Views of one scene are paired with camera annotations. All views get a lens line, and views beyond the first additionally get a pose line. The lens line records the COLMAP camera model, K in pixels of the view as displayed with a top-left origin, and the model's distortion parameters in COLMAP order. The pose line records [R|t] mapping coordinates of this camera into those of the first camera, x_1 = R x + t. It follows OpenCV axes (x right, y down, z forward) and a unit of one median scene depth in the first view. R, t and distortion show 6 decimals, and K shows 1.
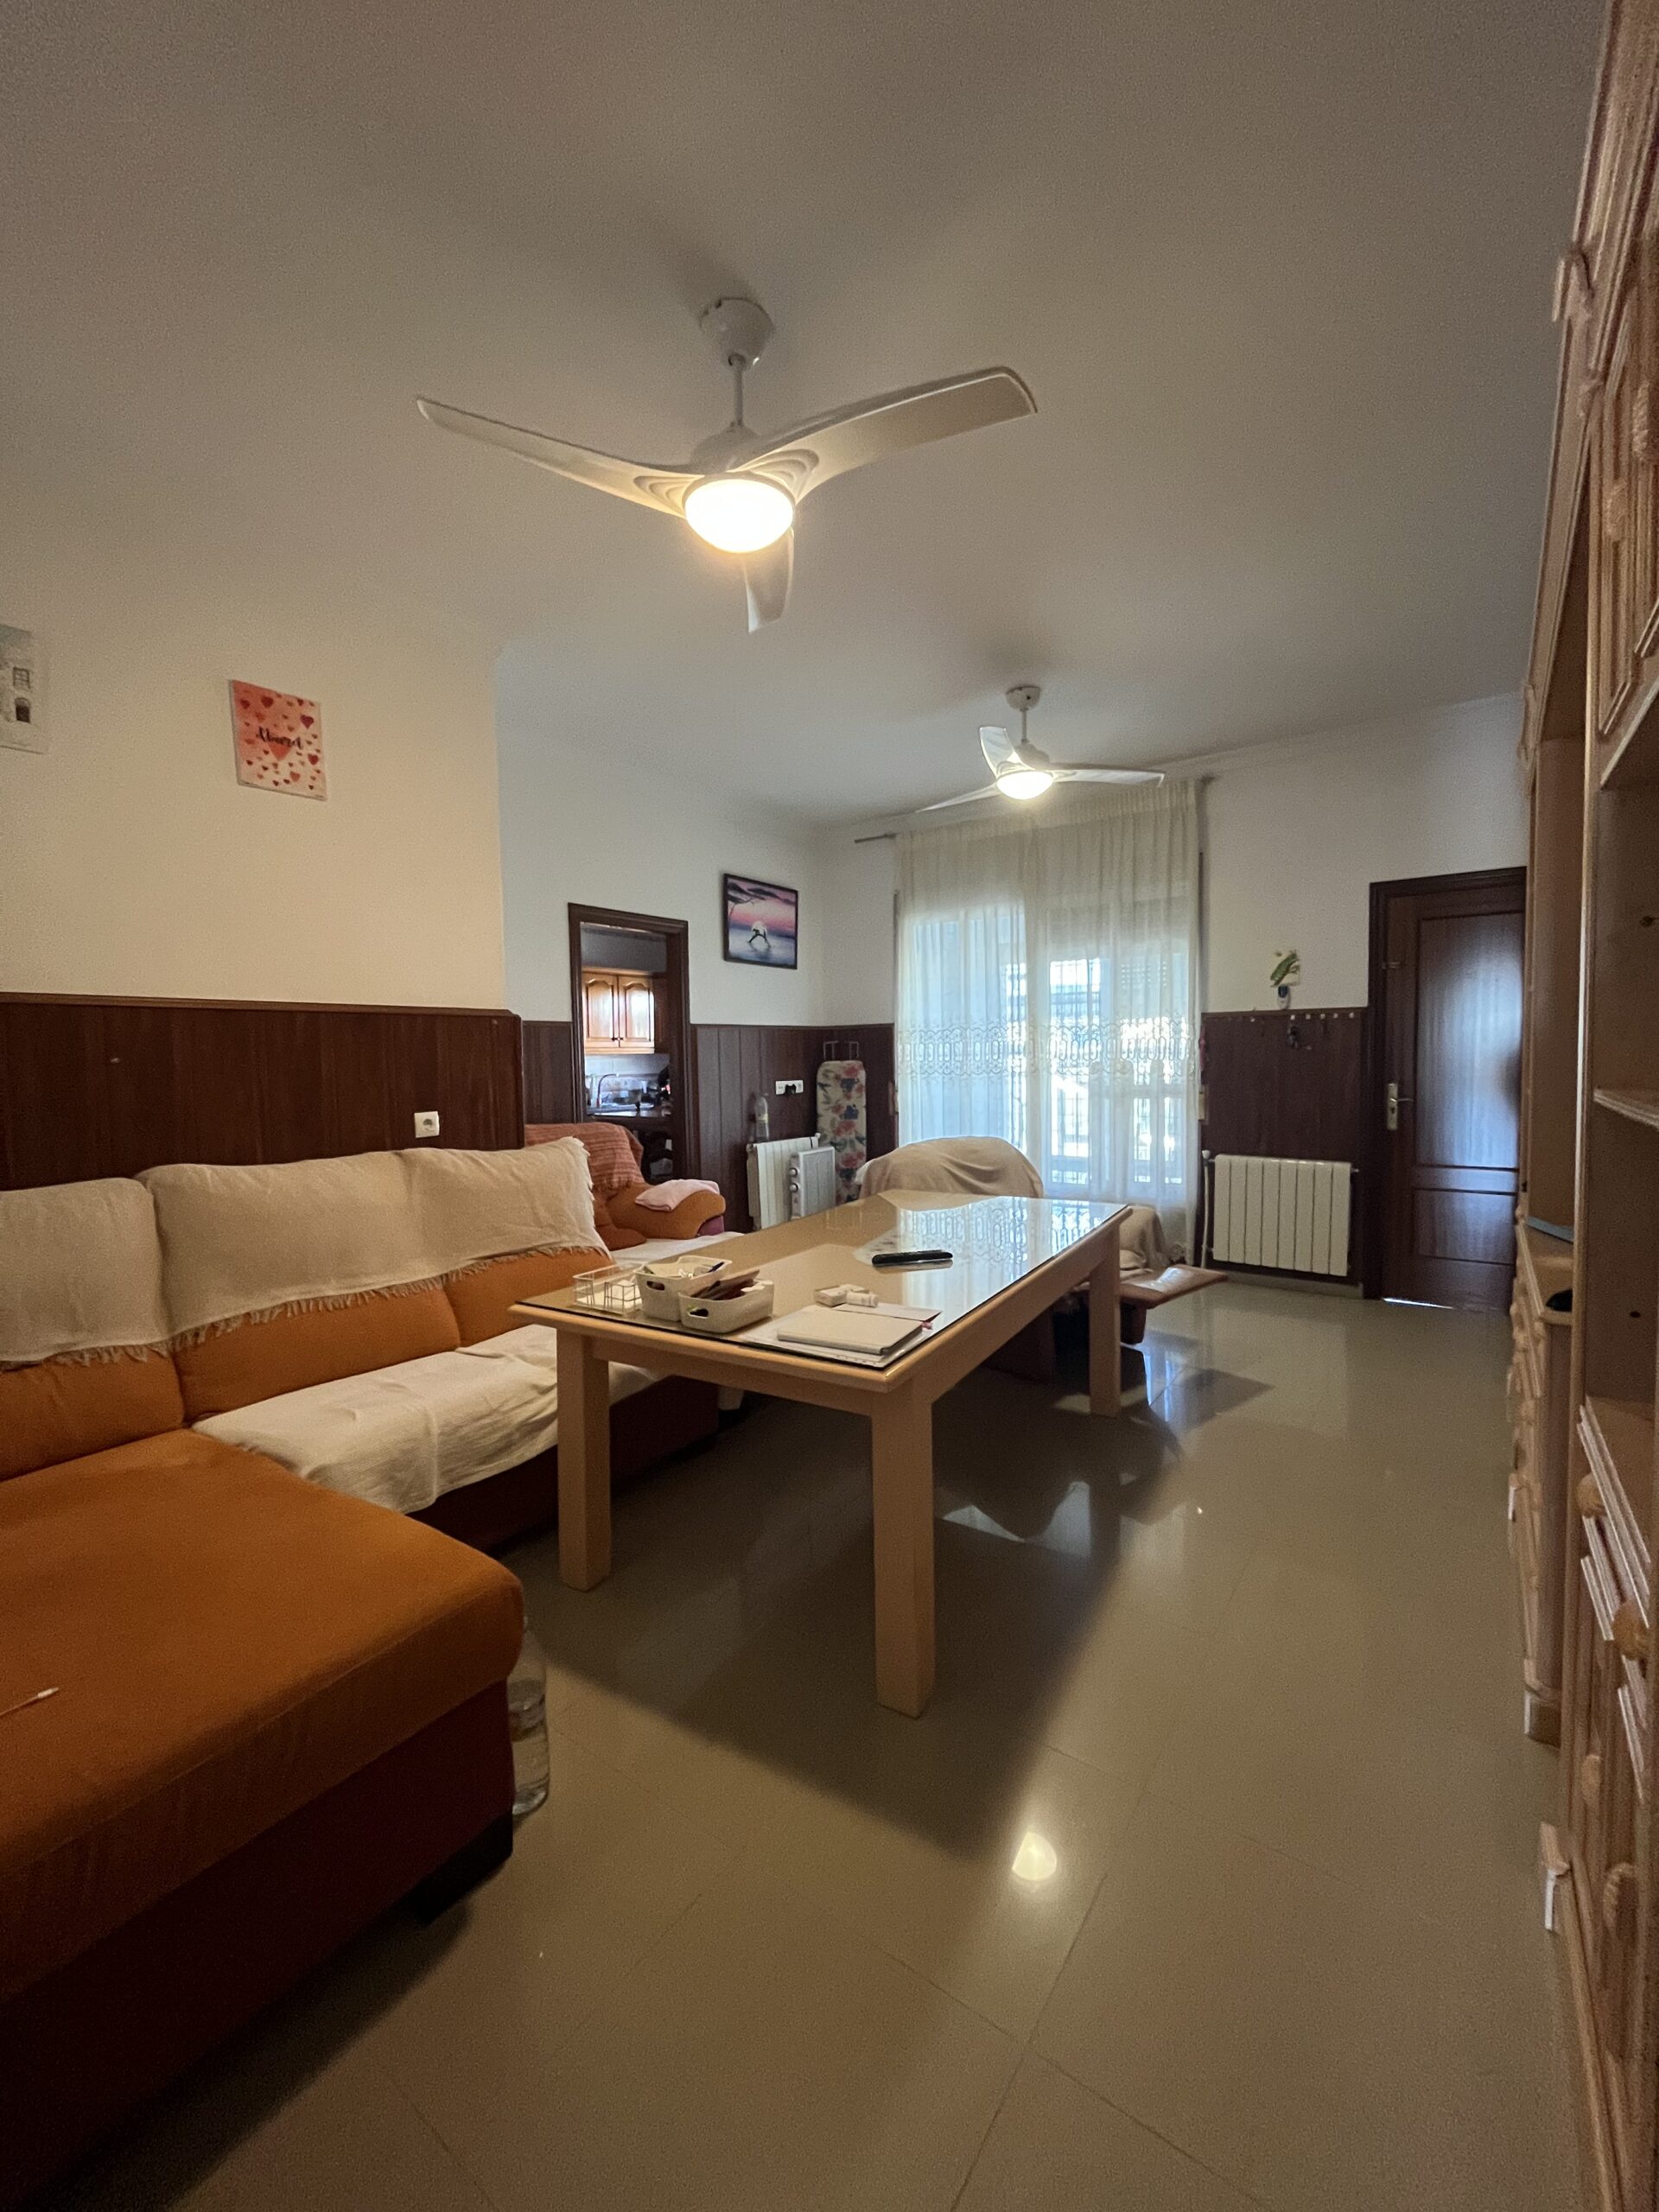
lens RADIAL K [[899.8, 0, 830.3], [0, 899.8, 1105.7], [0, 0, 1]] dist [-0.004103, 0.000518]
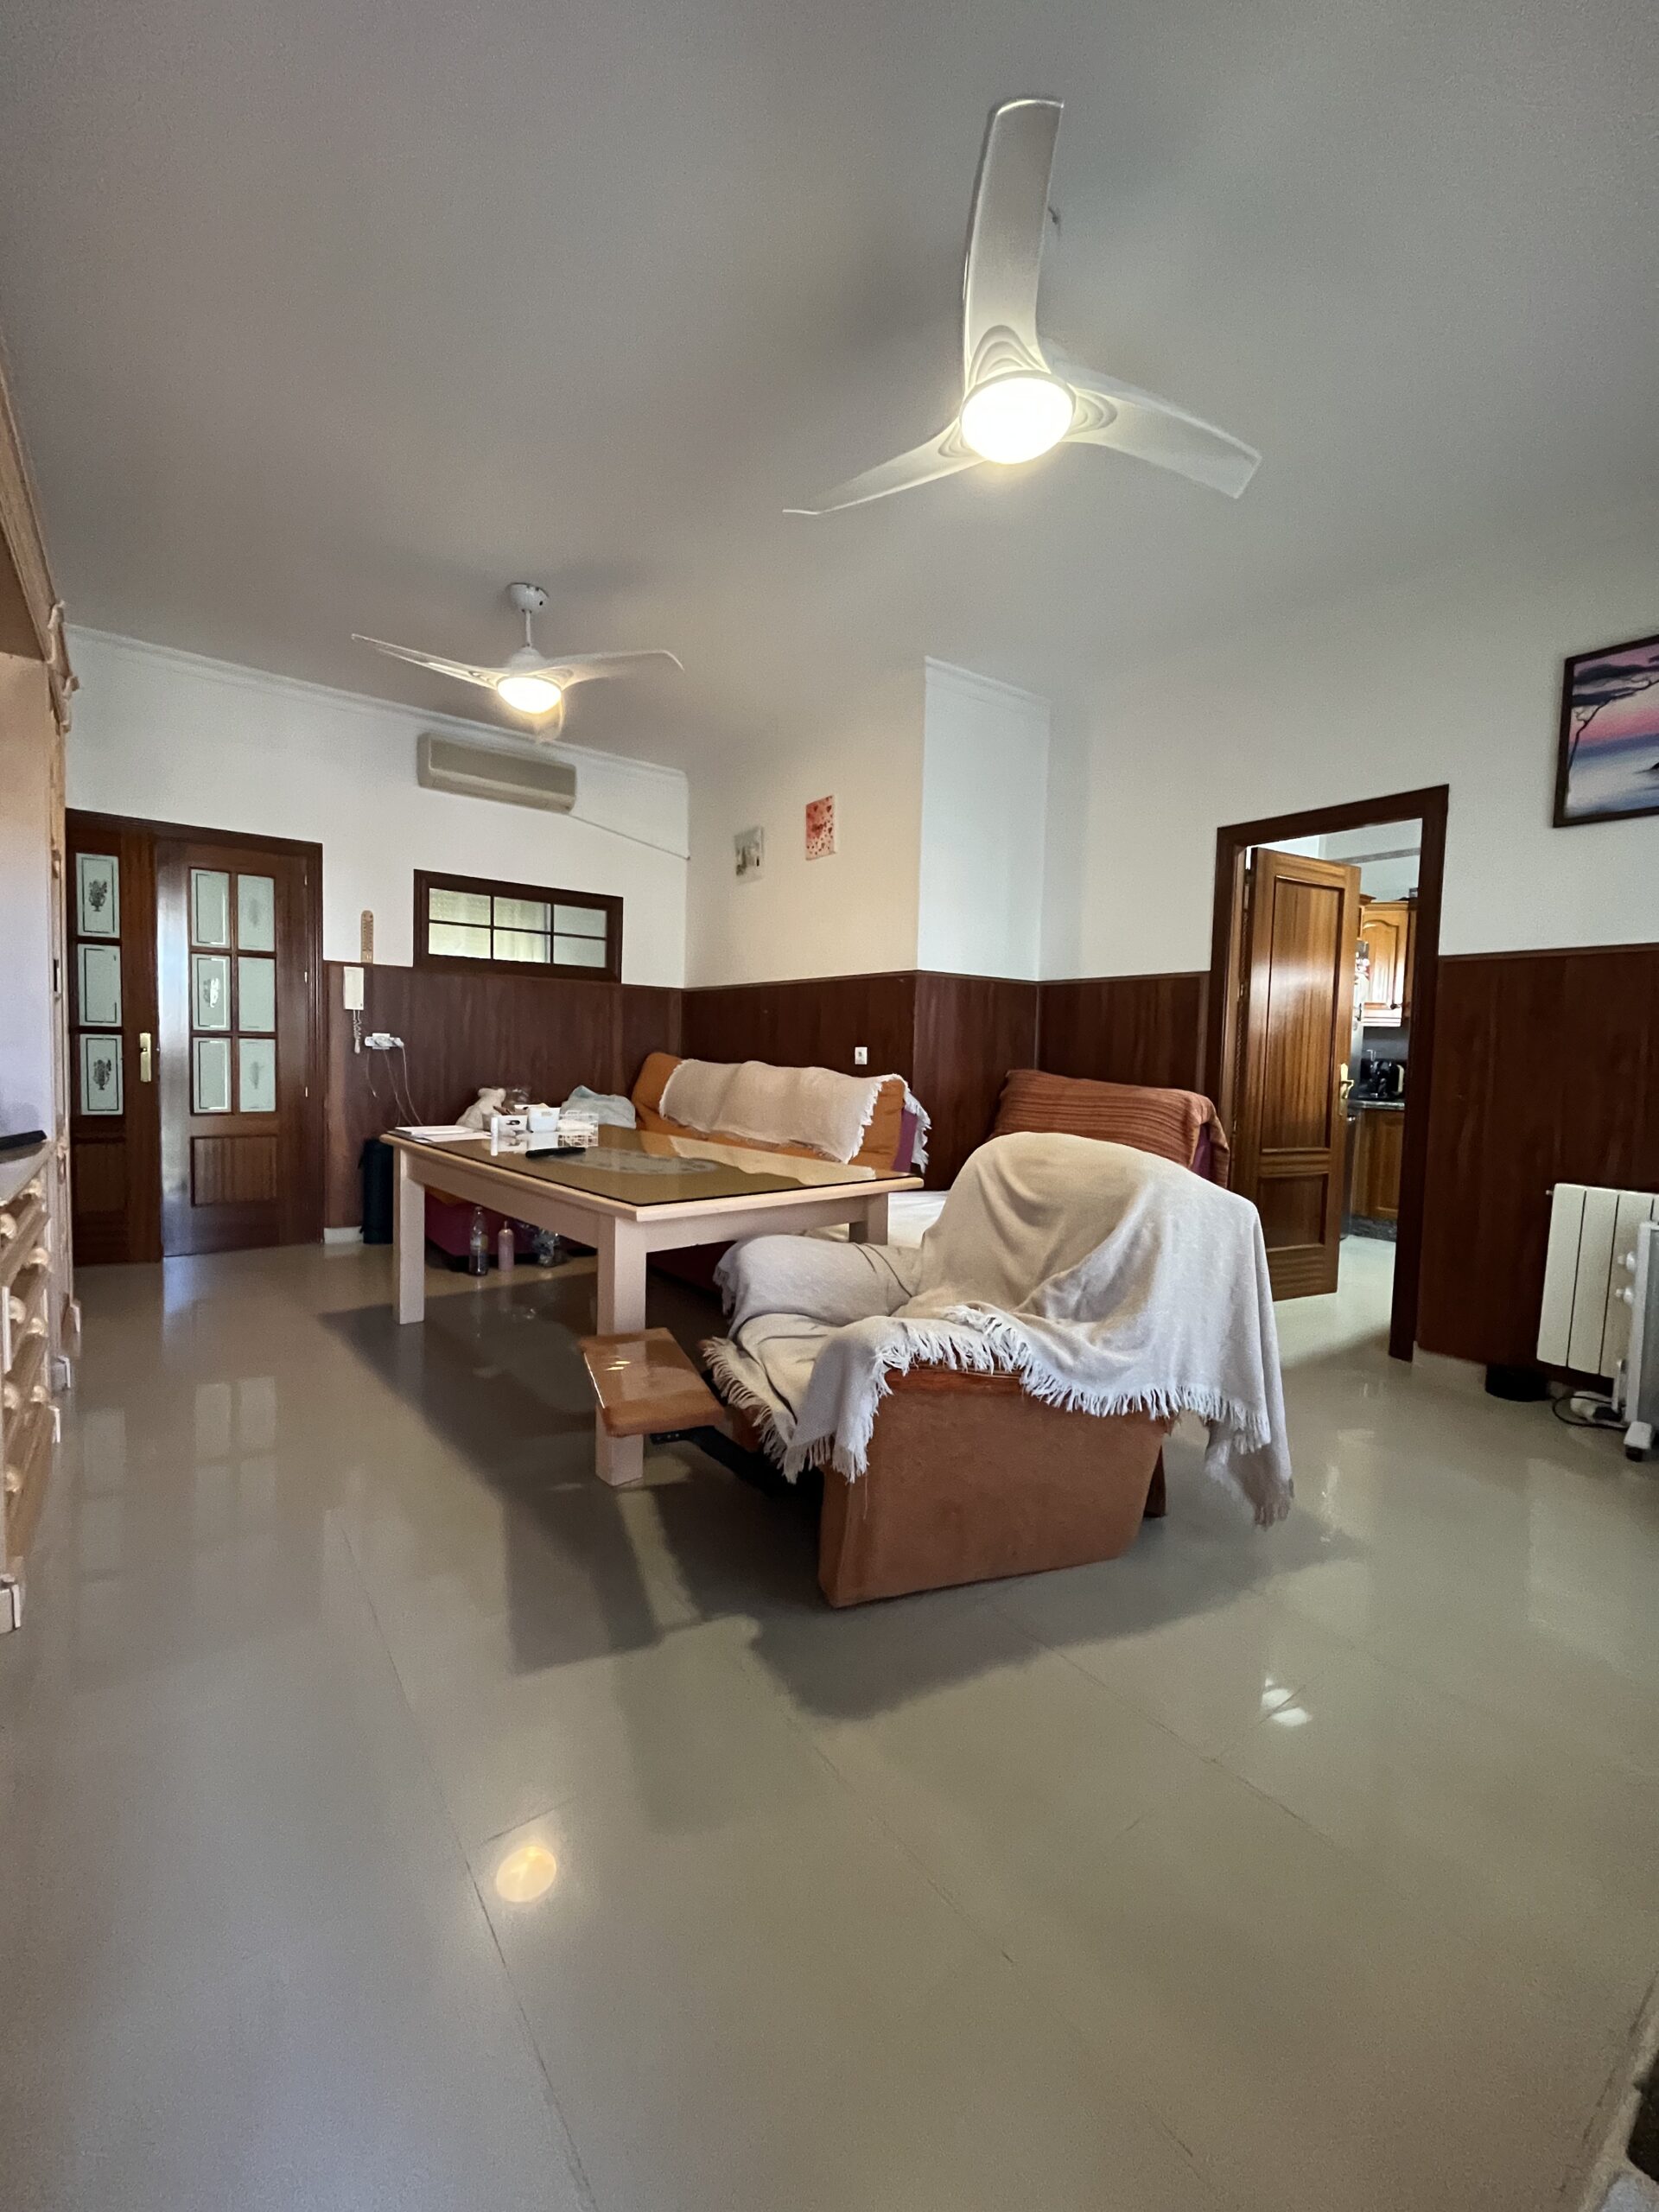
lens RADIAL K [[899.8, 0, 823.6], [0, 899.8, 1107.8], [0, 0, 1]] dist [-0.004103, 0.000518]
pose [[-0.305855, 0.075469, -0.949082, 0.523312], [-0.071650, 0.992202, 0.101988, -0.021832], [0.949378, 0.099195, -0.298062, 0.765031]]
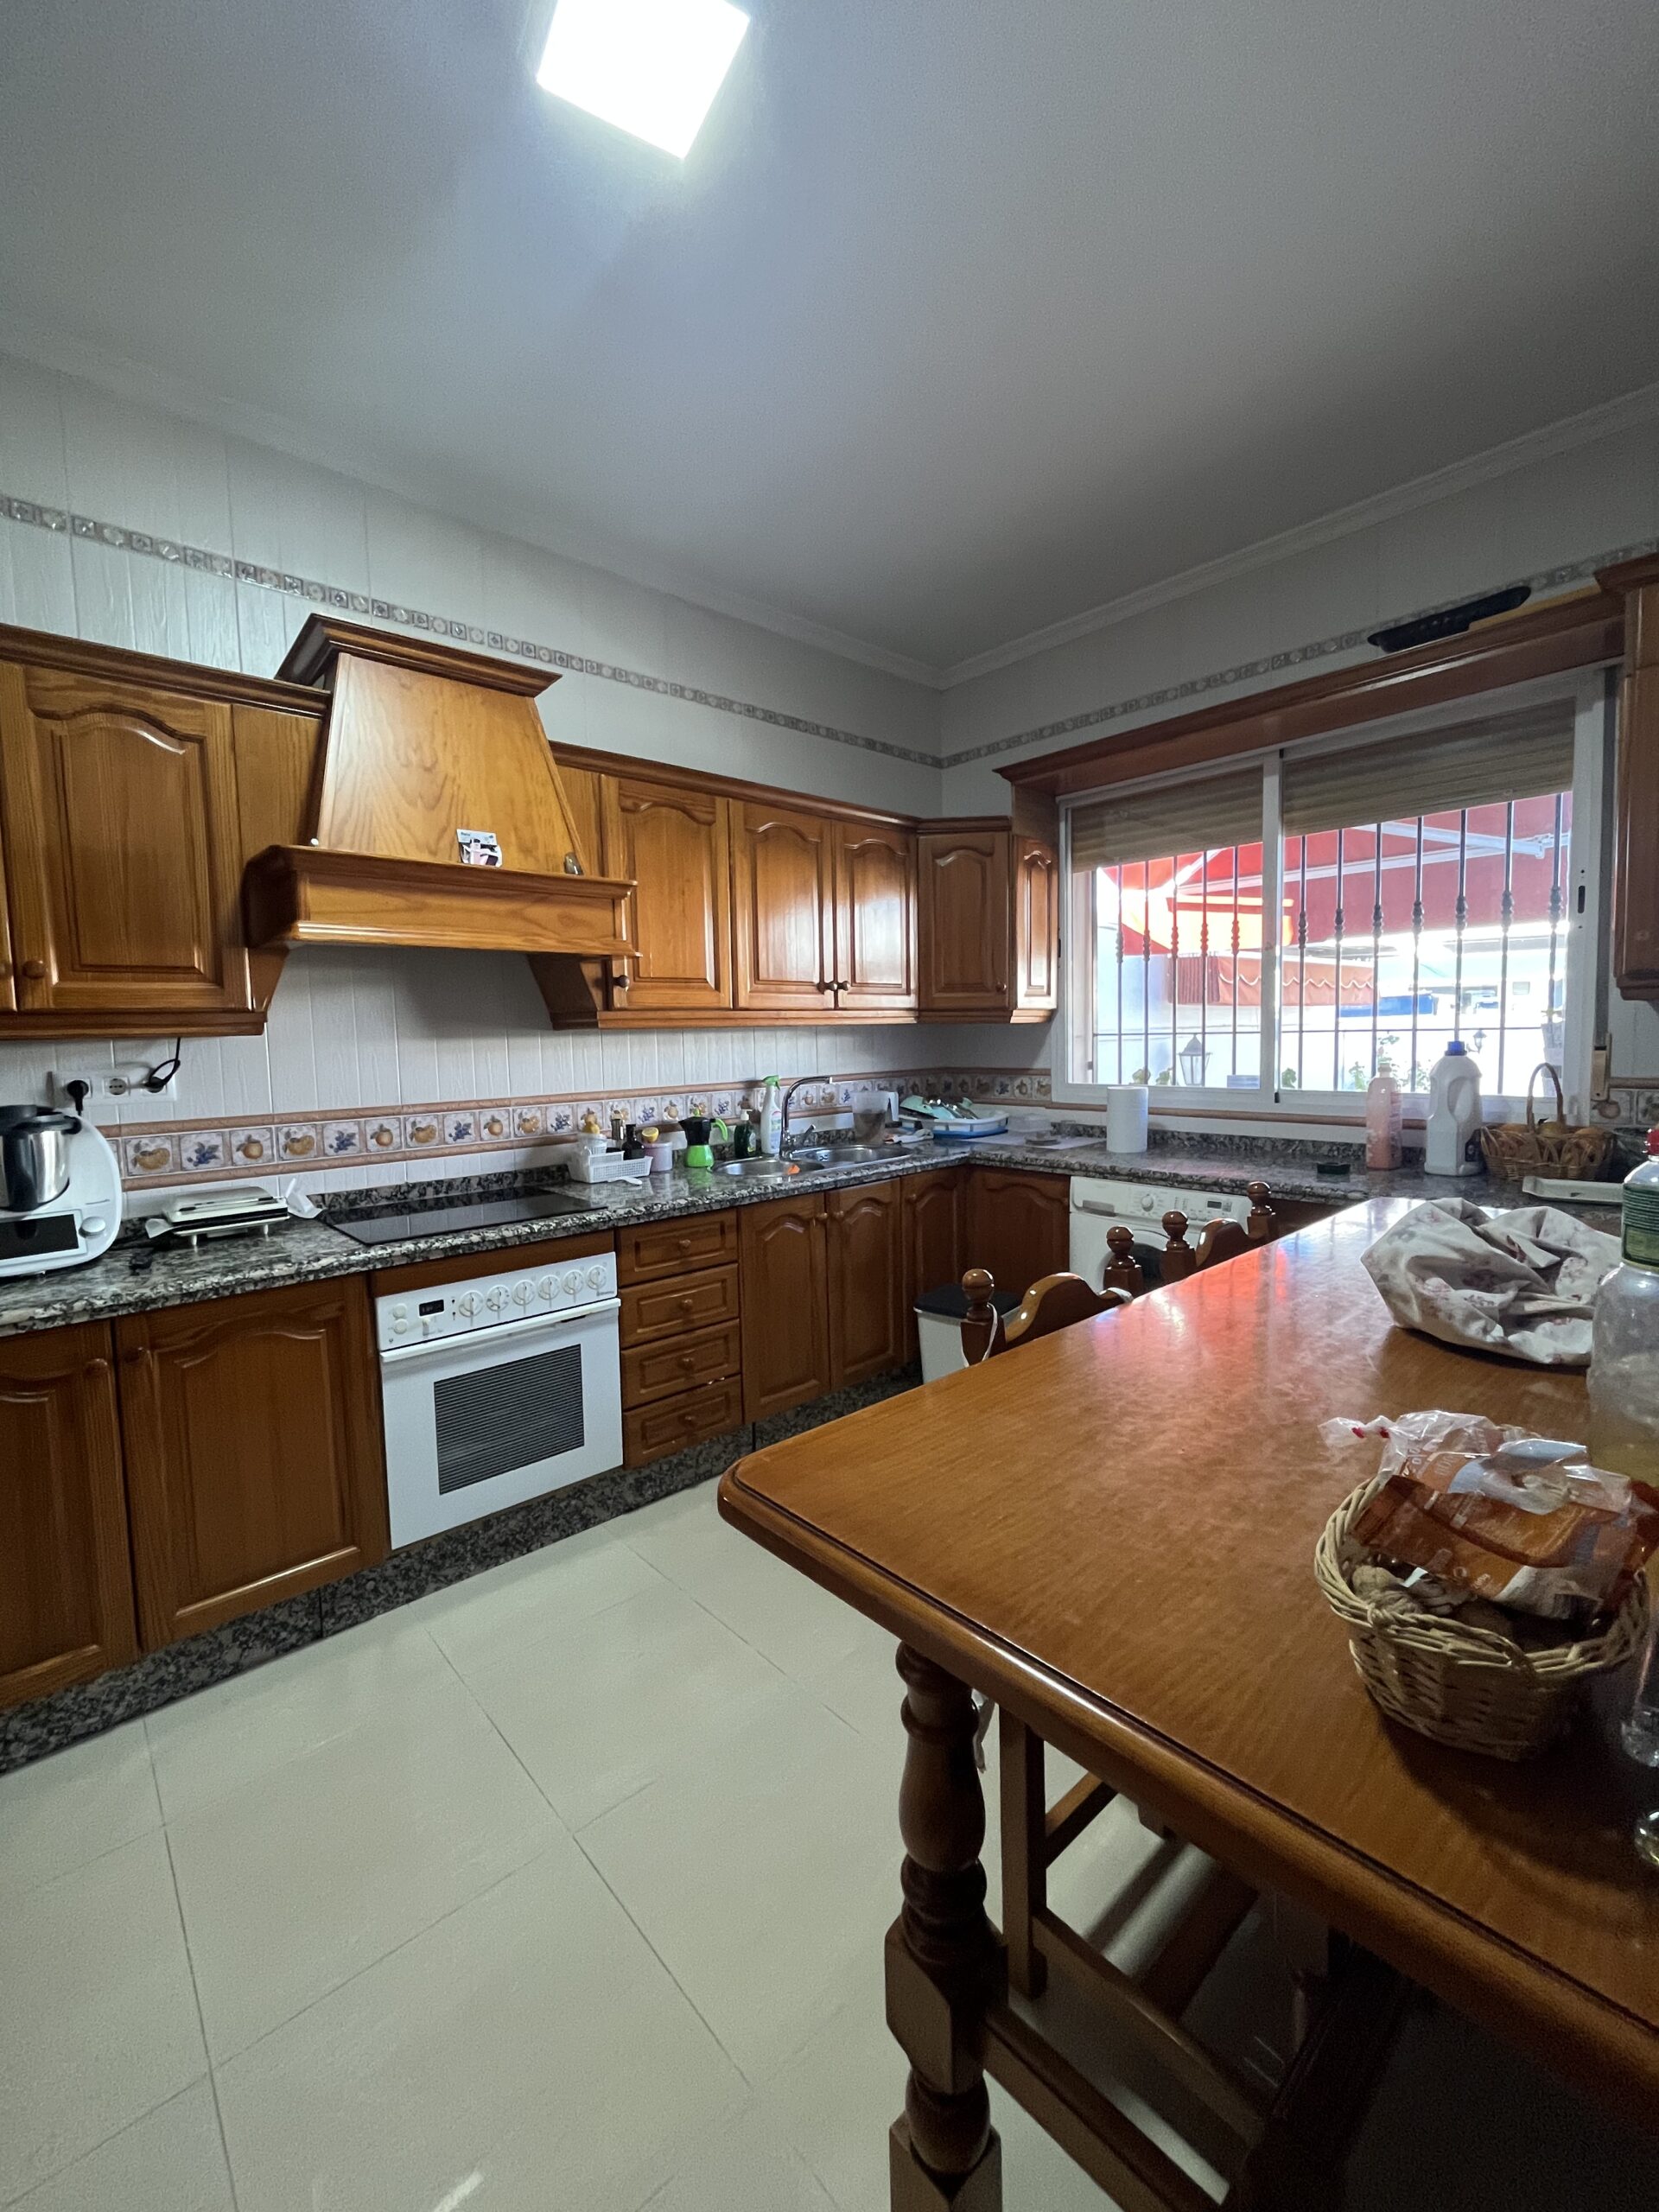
lens RADIAL K [[899.8, 0, 832.7], [0, 899.8, 1090.8], [0, 0, 1]] dist [-0.004103, 0.000518]
pose [[0.972661, 0.022544, -0.231131, -0.216960], [-0.016193, 0.999438, 0.029340, -0.061011], [0.231663, -0.024795, 0.972480, 0.928345]]
